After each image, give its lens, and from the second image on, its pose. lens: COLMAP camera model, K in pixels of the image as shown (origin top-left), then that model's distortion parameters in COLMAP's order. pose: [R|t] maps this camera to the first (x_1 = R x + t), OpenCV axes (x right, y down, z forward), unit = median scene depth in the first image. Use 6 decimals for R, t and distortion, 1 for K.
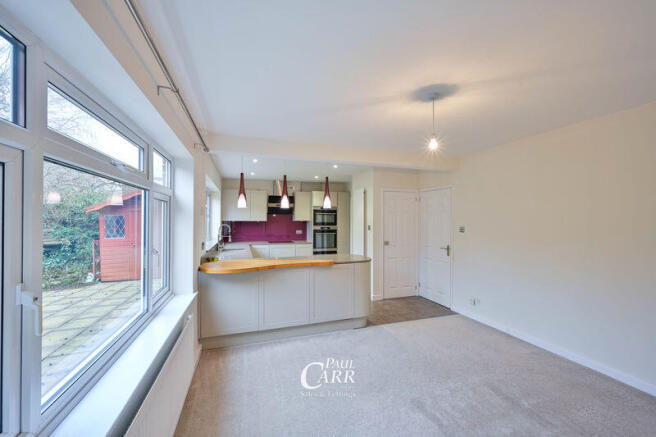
lens RADIAL K [[262.7, 0, 331.6], [0, 262.7, 217.3], [0, 0, 1]] dist [-0.000378, -0.000035]
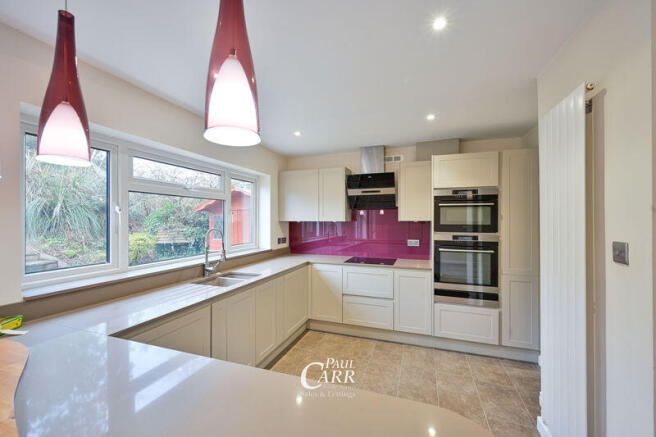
lens RADIAL K [[268.0, 0, 317.8], [0, 268.0, 217.5], [0, 0, 1]] dist [0.000534, 0.000075]
pose [[0.773875, -0.008628, -0.633279, 0.067677], [0.009413, 0.999953, -0.002120, 0.006234], [0.633268, -0.004320, 0.773920, 0.502971]]
